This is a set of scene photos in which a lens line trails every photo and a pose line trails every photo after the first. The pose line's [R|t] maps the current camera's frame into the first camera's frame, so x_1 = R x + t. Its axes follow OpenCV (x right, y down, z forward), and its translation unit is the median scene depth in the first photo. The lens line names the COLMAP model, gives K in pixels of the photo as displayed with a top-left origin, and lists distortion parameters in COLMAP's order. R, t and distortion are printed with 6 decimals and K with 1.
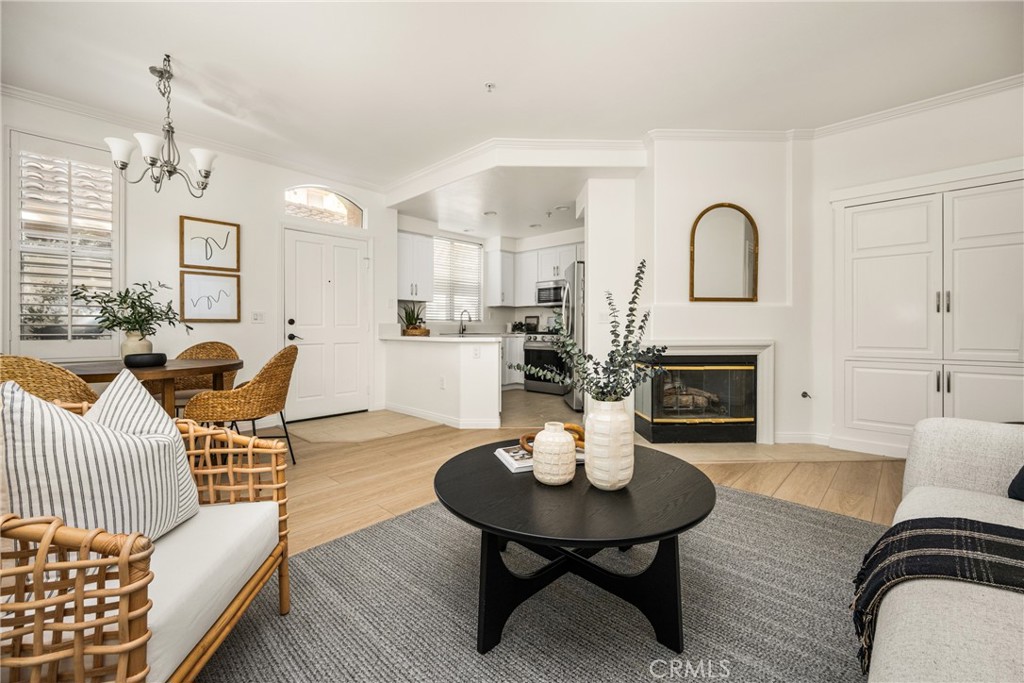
lens RADIAL K [[410.4, 0, 519.5], [0, 410.4, 332.4], [0, 0, 1]] dist [-0.002412, 0.000007]
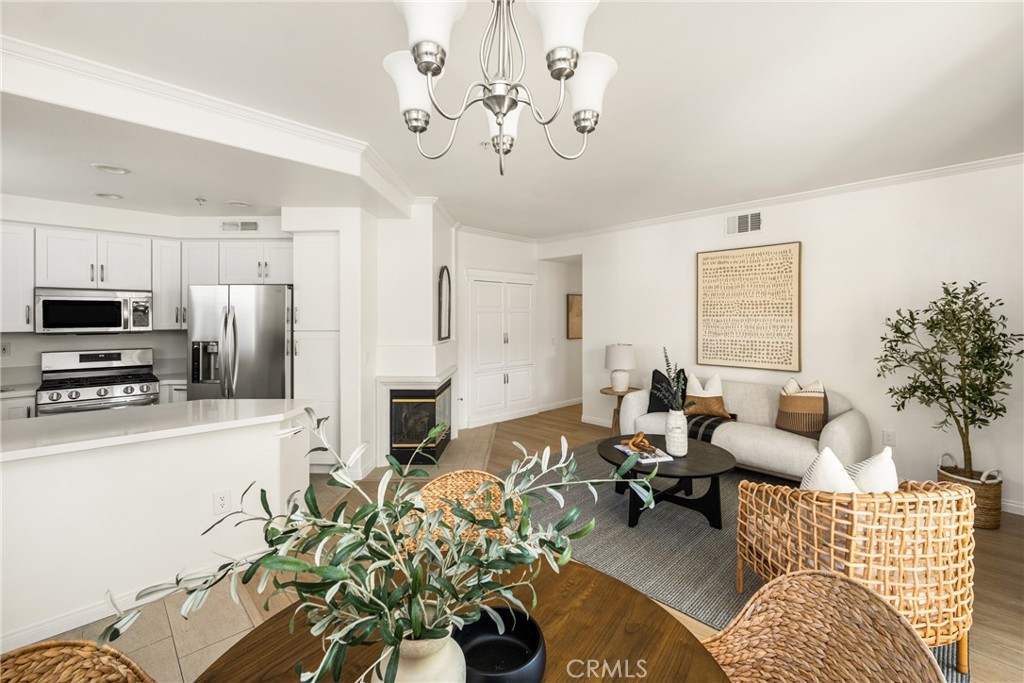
lens RADIAL K [[435.5, 0, 523.9], [0, 435.5, 318.5], [0, 0, 1]] dist [-0.000849, -0.000935]
pose [[0.045354, -0.000842, 0.998971, -0.821907], [0.012179, 0.999926, 0.000290, -0.130247], [-0.998897, 0.012154, 0.045361, 0.625364]]
